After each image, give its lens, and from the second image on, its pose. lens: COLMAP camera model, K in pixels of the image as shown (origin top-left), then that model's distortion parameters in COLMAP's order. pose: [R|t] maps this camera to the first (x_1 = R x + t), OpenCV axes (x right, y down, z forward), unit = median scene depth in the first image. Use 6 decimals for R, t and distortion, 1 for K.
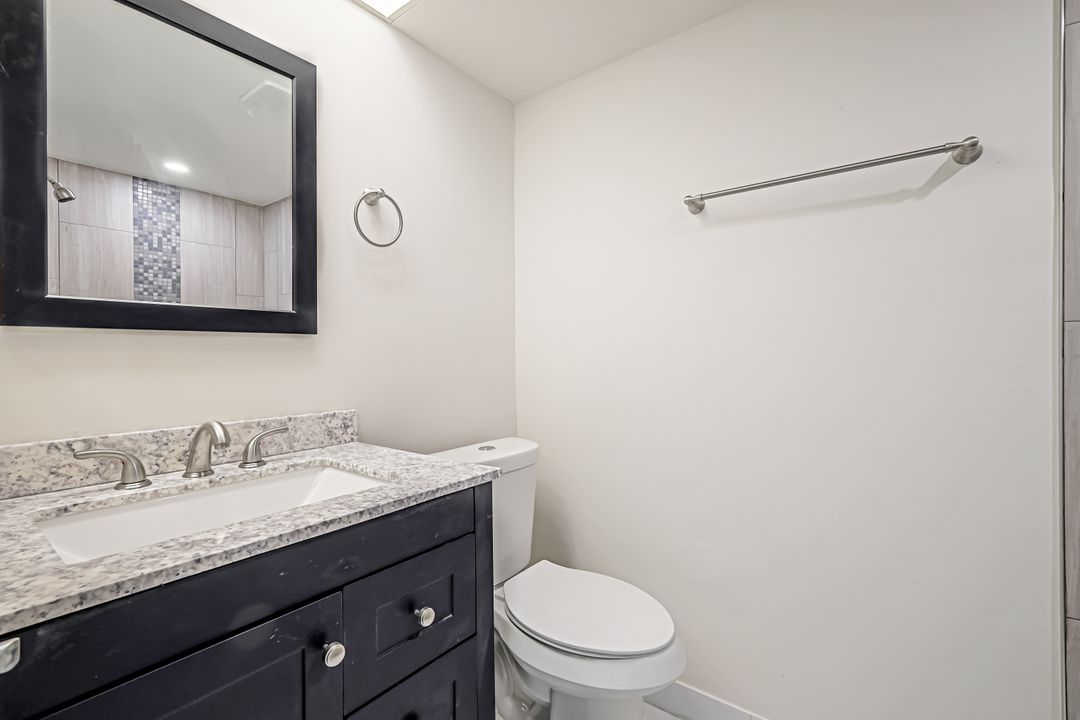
lens RADIAL K [[471.4, 0, 544.1], [0, 471.4, 358.2], [0, 0, 1]] dist [-0.000569, -0.000035]
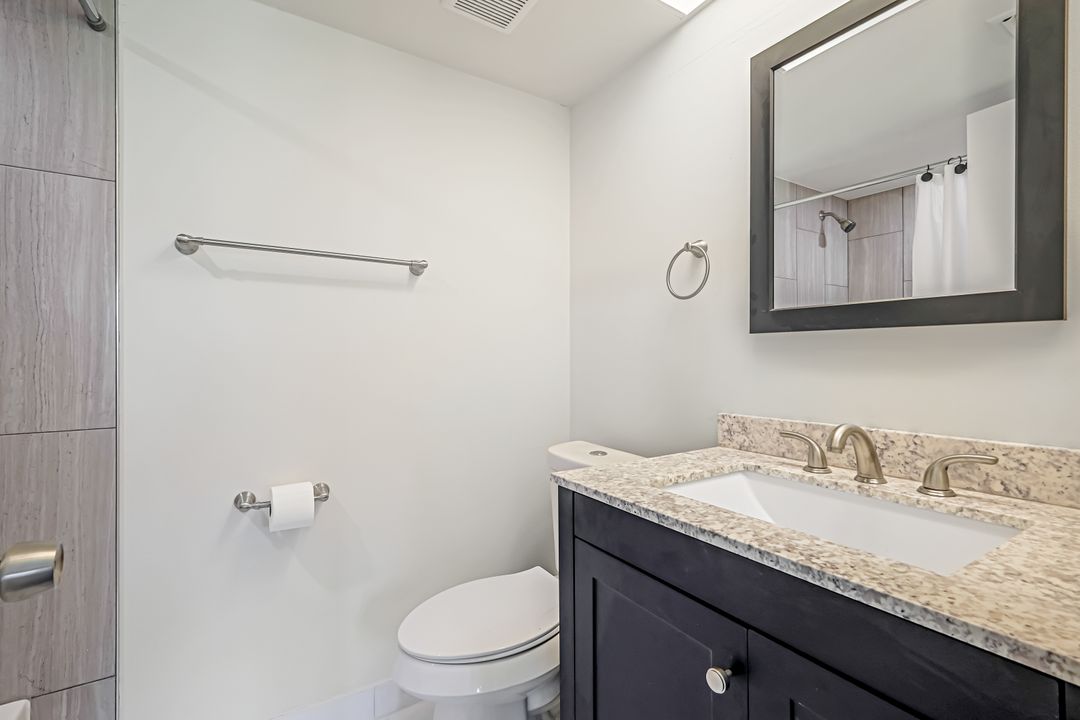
lens RADIAL K [[471.4, 0, 544.0], [0, 471.4, 358.4], [0, 0, 1]] dist [-0.000569, -0.000035]
pose [[-0.330180, 0.004897, -0.943905, 0.477195], [-0.002297, 0.999979, 0.005991, 0.001737], [0.943915, 0.004146, -0.330162, 0.915113]]
